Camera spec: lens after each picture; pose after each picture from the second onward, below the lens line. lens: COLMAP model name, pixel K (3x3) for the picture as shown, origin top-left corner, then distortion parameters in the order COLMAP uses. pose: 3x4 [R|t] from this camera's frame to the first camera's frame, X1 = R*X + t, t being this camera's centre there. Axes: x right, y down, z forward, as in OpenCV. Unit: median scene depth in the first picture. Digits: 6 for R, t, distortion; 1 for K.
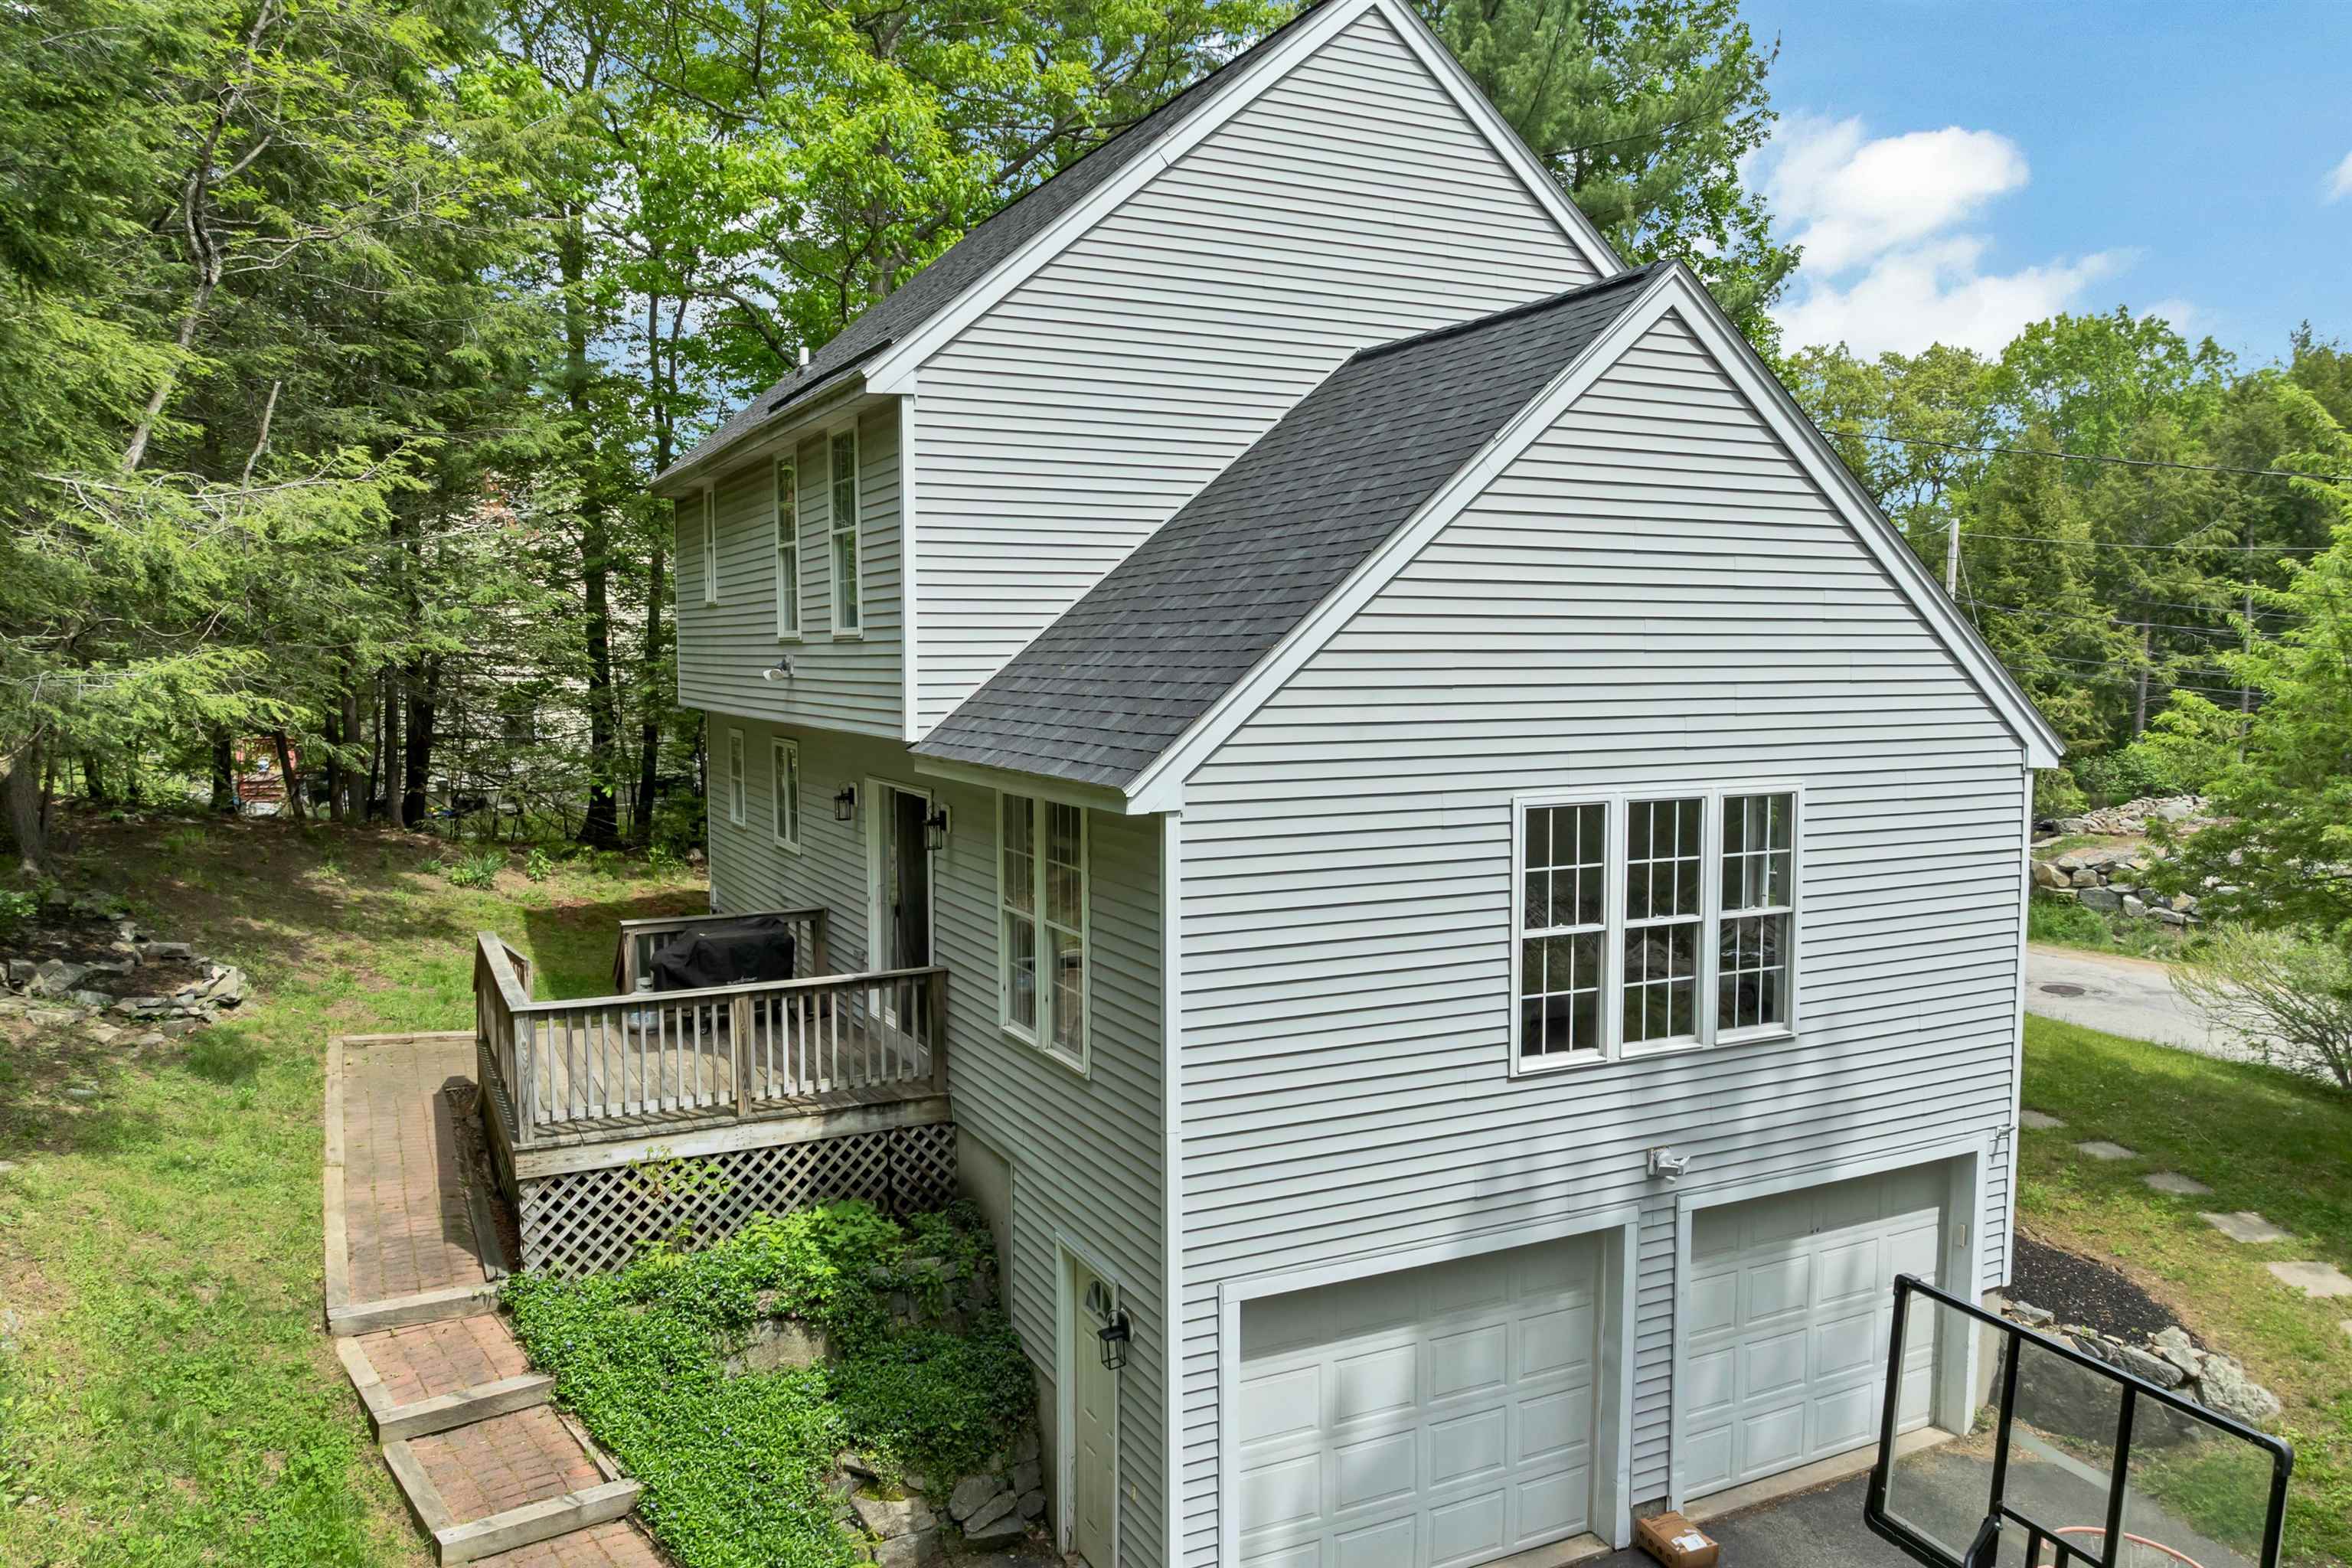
lens RADIAL K [[1718.5, 0, 1247.2], [0, 1718.5, 781.8], [0, 0, 1]] dist [-0.029109, -0.018139]
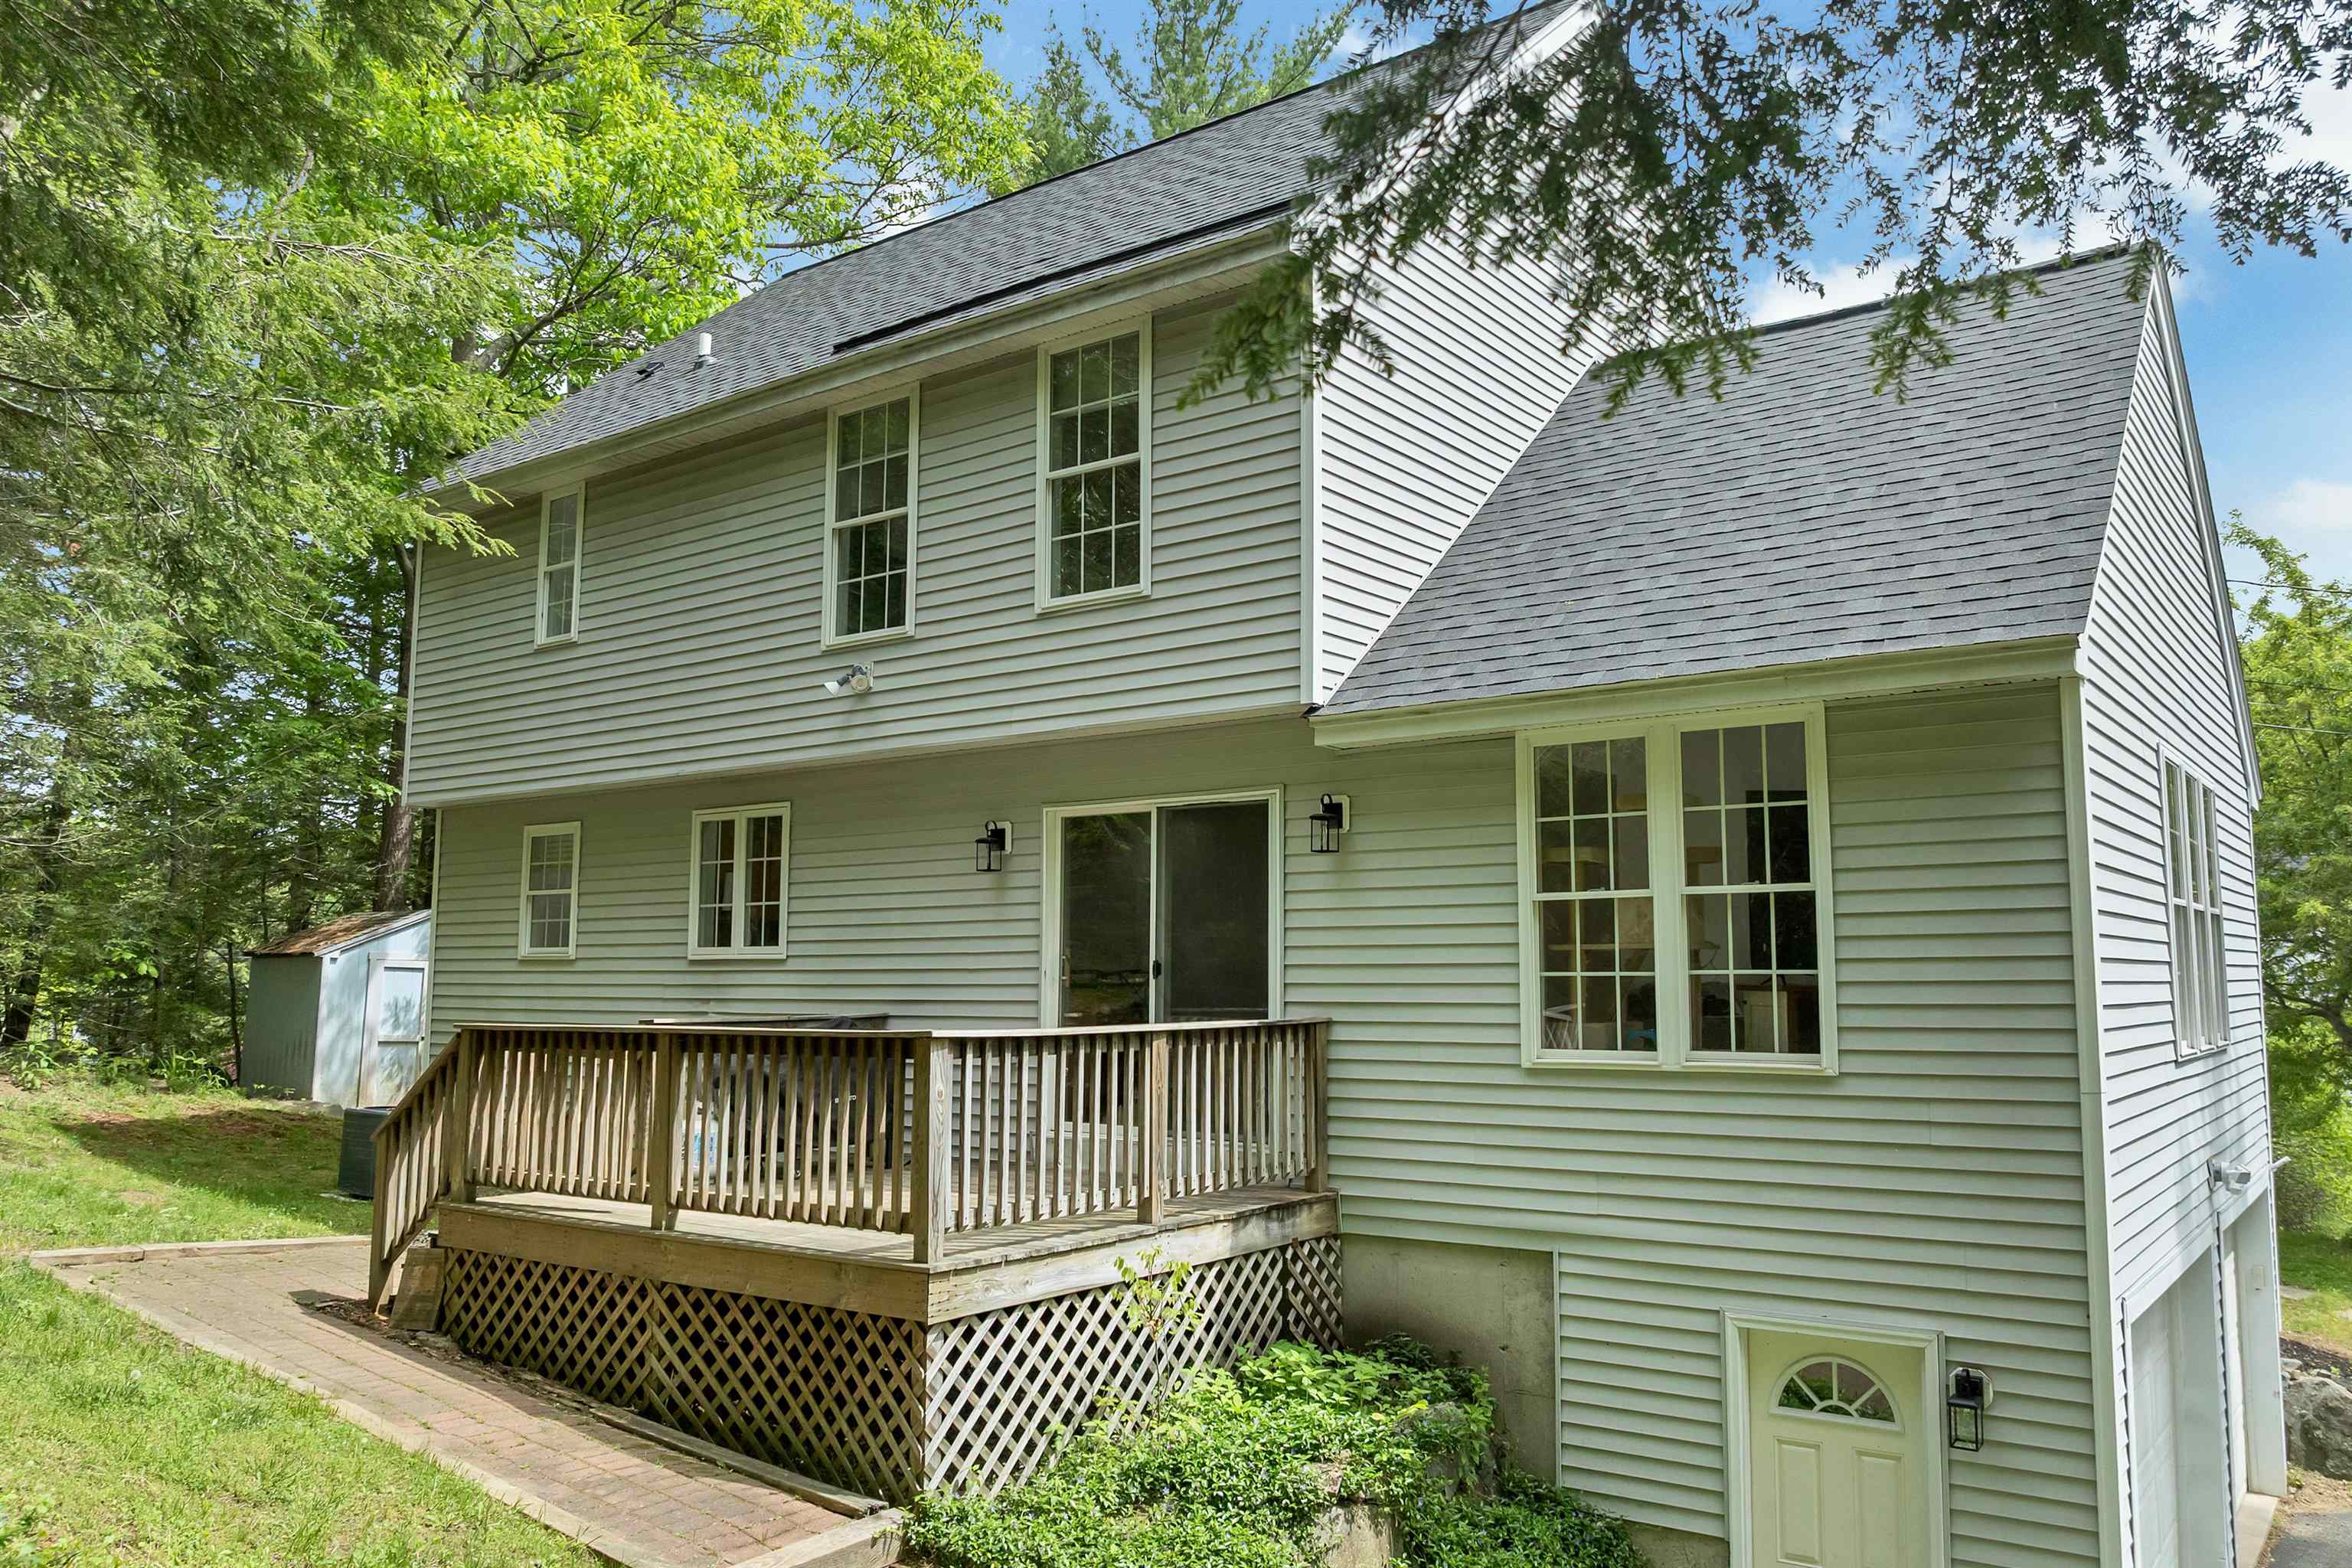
lens RADIAL K [[1718.5, 0, 1233.6], [0, 1718.5, 785.2], [0, 0, 1]] dist [-0.029109, -0.018139]
pose [[0.896097, 0.050191, 0.441011, -0.578318], [0.034026, 0.982894, -0.181000, 0.151499], [-0.442552, 0.177199, 0.879061, 0.371795]]
